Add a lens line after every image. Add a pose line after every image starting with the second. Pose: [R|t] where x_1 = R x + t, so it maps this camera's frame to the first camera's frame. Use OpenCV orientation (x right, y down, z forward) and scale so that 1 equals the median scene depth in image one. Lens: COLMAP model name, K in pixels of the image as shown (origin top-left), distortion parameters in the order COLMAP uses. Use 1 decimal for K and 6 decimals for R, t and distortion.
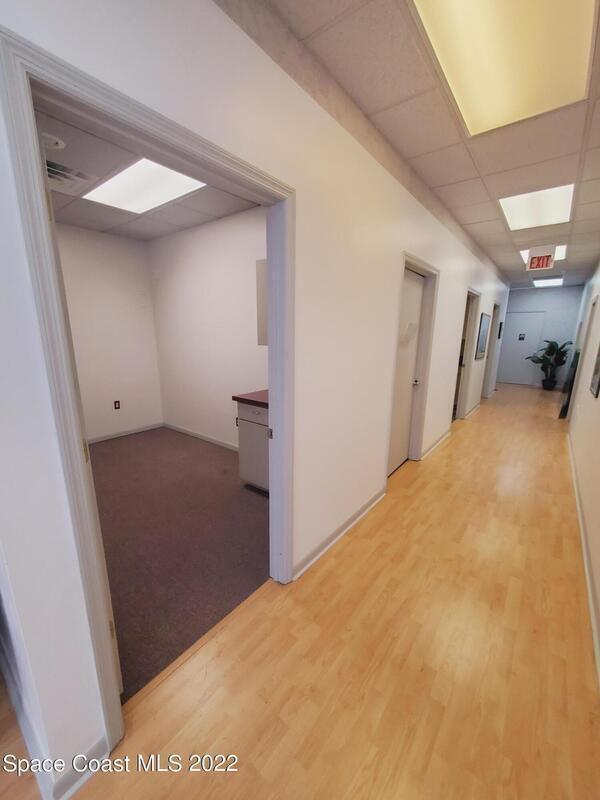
lens RADIAL K [[318.1, 0, 293.2], [0, 318.1, 398.9], [0, 0, 1]] dist [0.000325, -0.002102]
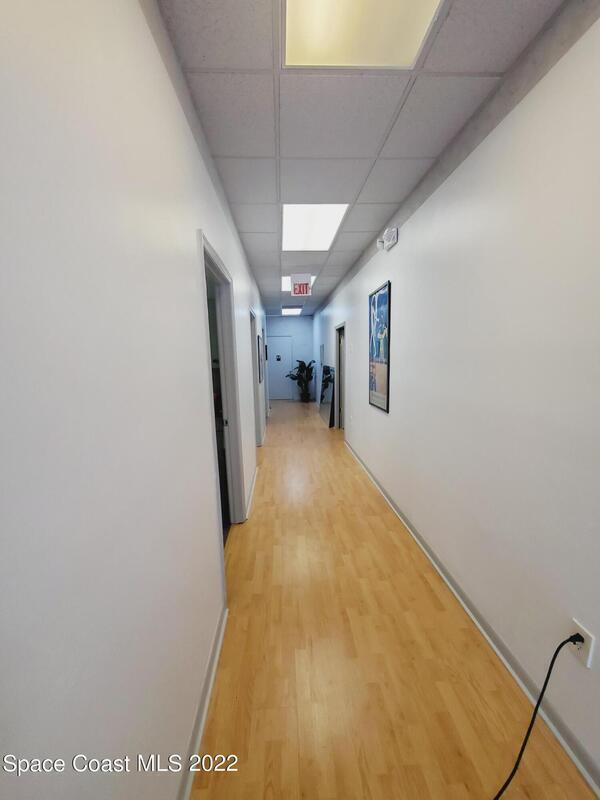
lens RADIAL K [[318.1, 0, 299.1], [0, 318.1, 406.5], [0, 0, 1]] dist [0.000325, -0.002102]
pose [[0.746692, -0.132640, 0.651811, 0.012253], [0.165362, 0.986169, 0.011247, -0.030146], [-0.644288, 0.099387, 0.758298, 0.131863]]
